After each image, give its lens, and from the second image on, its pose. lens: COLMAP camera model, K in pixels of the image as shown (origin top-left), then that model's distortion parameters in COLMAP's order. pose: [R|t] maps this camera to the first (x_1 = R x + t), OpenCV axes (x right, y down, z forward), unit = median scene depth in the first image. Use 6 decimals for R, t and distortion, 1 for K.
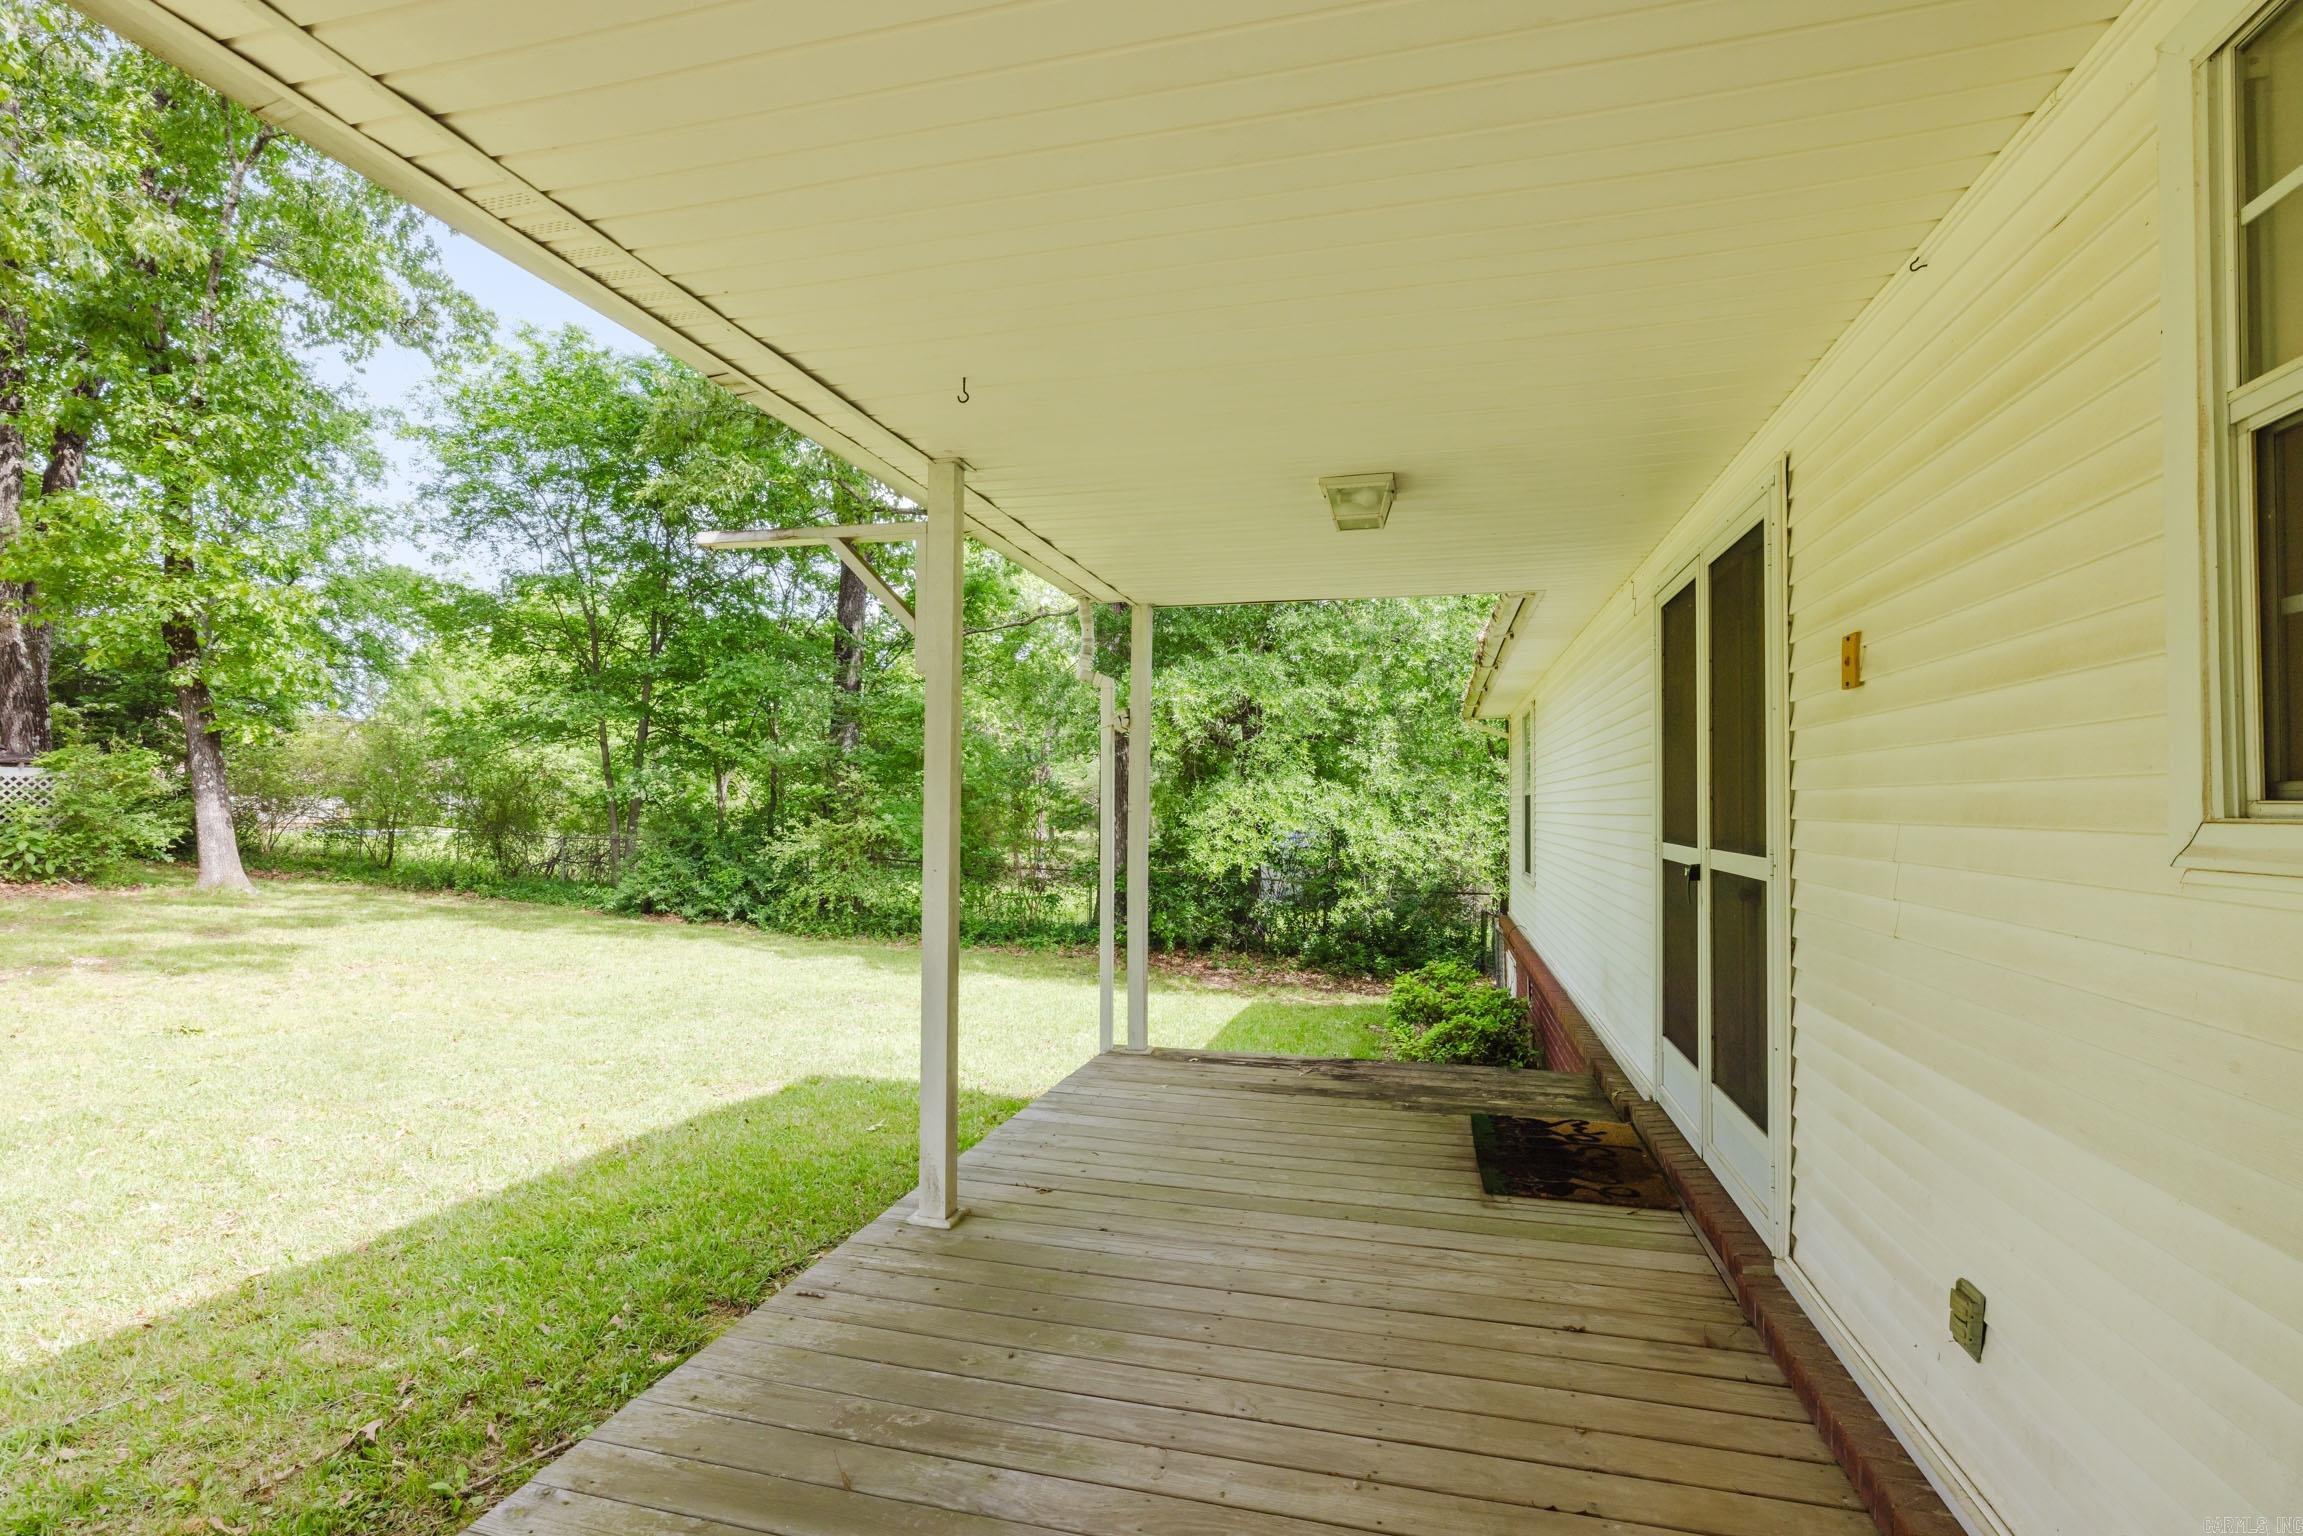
lens RADIAL K [[1039.7, 0, 1186.9], [0, 1039.7, 764.5], [0, 0, 1]] dist [-0.000912, 0.000231]
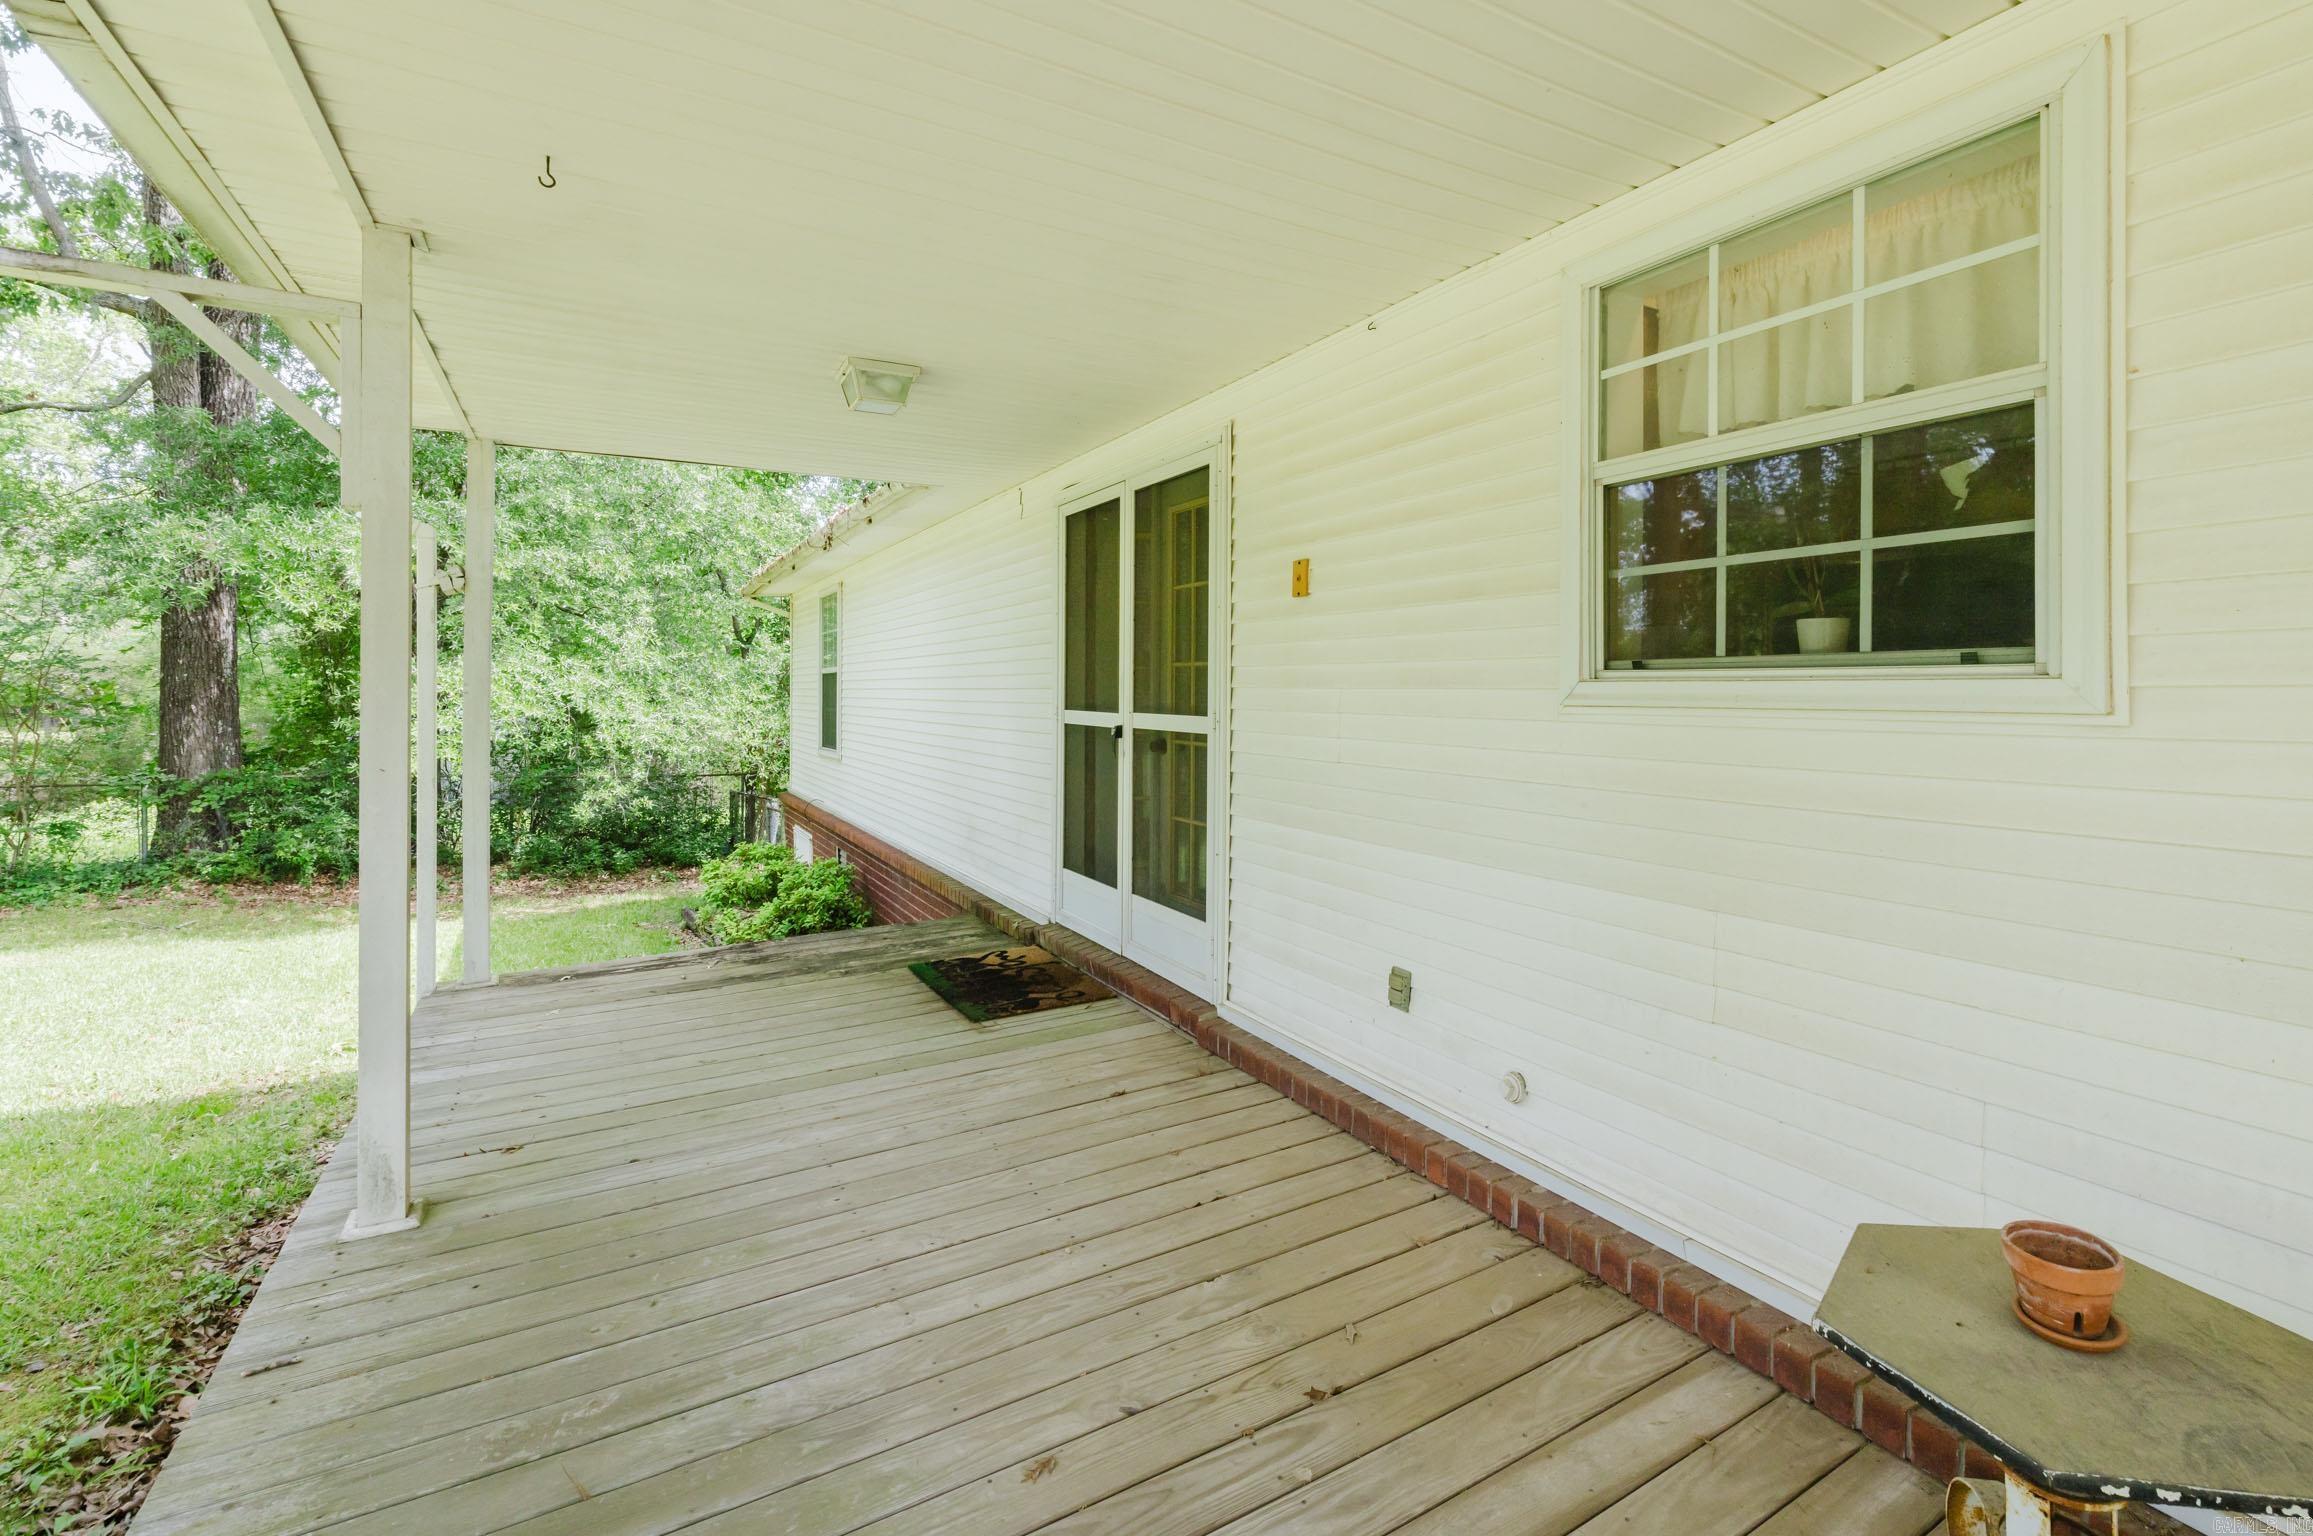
lens RADIAL K [[989.5, 0, 1233.4], [0, 989.5, 679.0], [0, 0, 1]] dist [0.001990, 0.000635]
pose [[0.714354, -0.006741, 0.699752, -0.272698], [-0.017450, 0.999471, 0.027442, 0.003974], [-0.699567, -0.031814, 0.713858, 0.046193]]
